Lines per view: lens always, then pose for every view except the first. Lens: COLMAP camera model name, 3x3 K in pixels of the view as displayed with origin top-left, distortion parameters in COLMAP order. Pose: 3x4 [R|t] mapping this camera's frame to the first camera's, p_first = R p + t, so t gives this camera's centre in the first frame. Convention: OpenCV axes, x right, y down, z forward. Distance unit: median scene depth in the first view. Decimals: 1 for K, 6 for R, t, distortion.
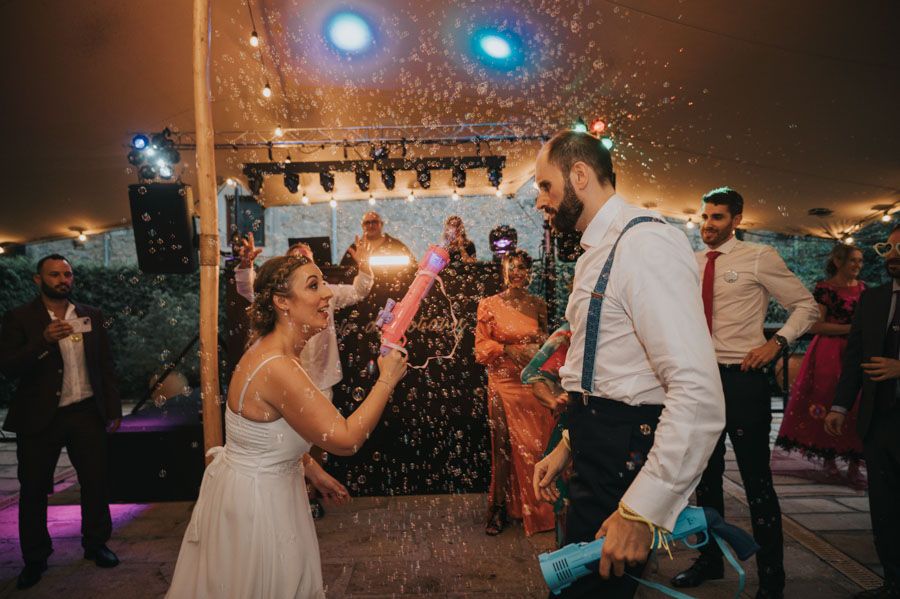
lens RADIAL K [[606.7, 0, 450.0], [0, 606.7, 299.5], [0, 0, 1]] dist [-0.002769, 0.006336]
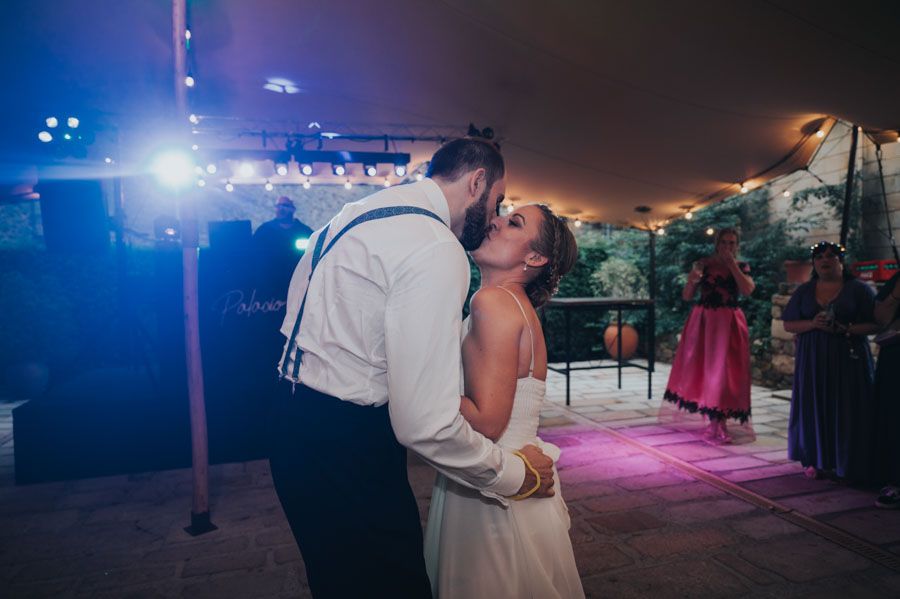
lens RADIAL K [[606.7, 0, 450.0], [0, 606.7, 299.5], [0, 0, 1]] dist [-0.002769, 0.006336]
pose [[0.960821, -0.014170, 0.276808, -0.120515], [0.006636, 0.999582, 0.028135, 0.005518], [-0.277091, -0.025195, 0.960513, -0.100113]]
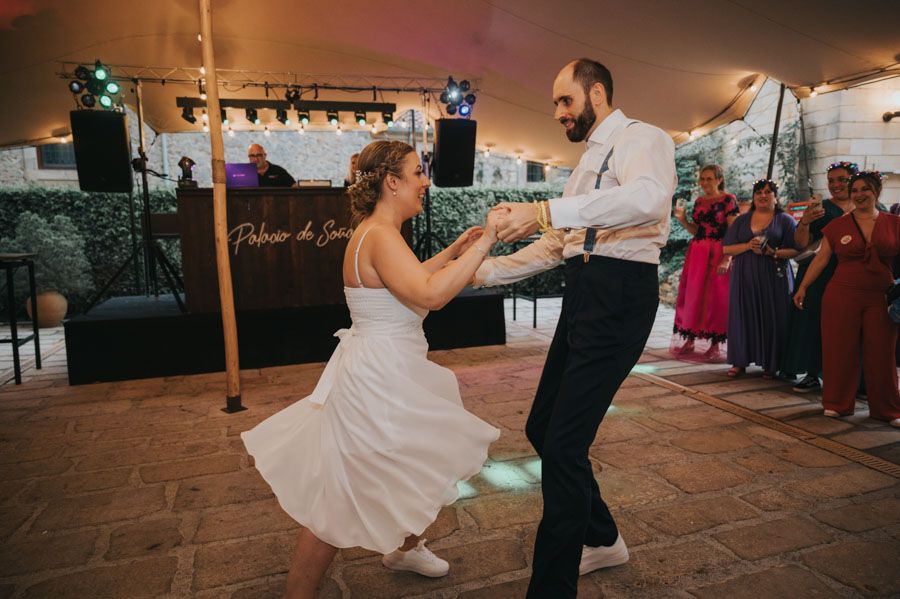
lens RADIAL K [[606.7, 0, 450.0], [0, 606.7, 299.5], [0, 0, 1]] dist [-0.002769, 0.006336]
pose [[0.952371, -0.039989, 0.302309, -0.158036], [0.006120, 0.993671, 0.112160, 0.026170], [-0.304881, -0.104968, 0.946588, -0.233519]]
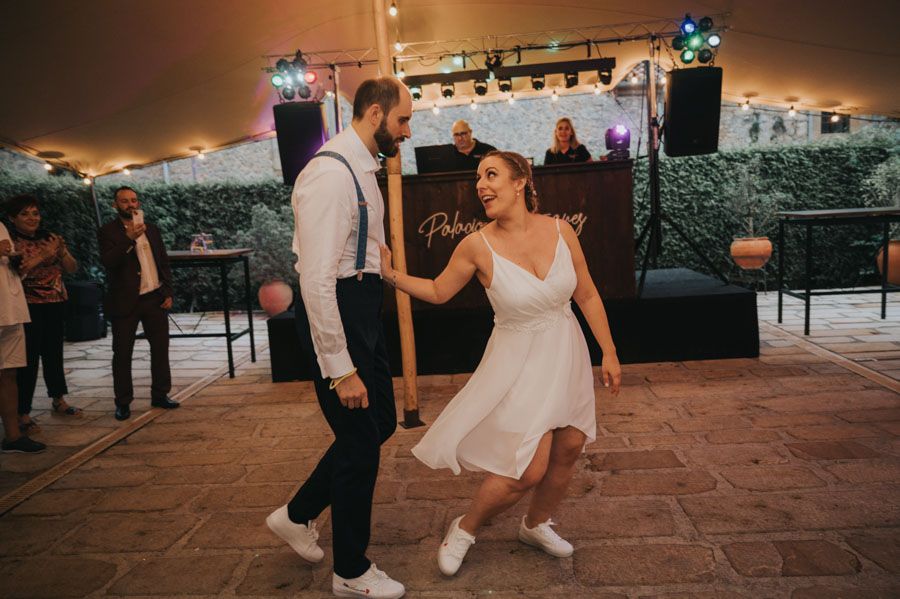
lens RADIAL K [[681.7, 0, 450.0], [0, 681.7, 299.5], [0, 0, 1]] dist [-0.006916, 0.003253]
pose [[0.996397, -0.034229, -0.077593, -0.089863], [0.044261, 0.990328, 0.131497, 0.009005], [0.072341, -0.134457, 0.988275, -0.190866]]
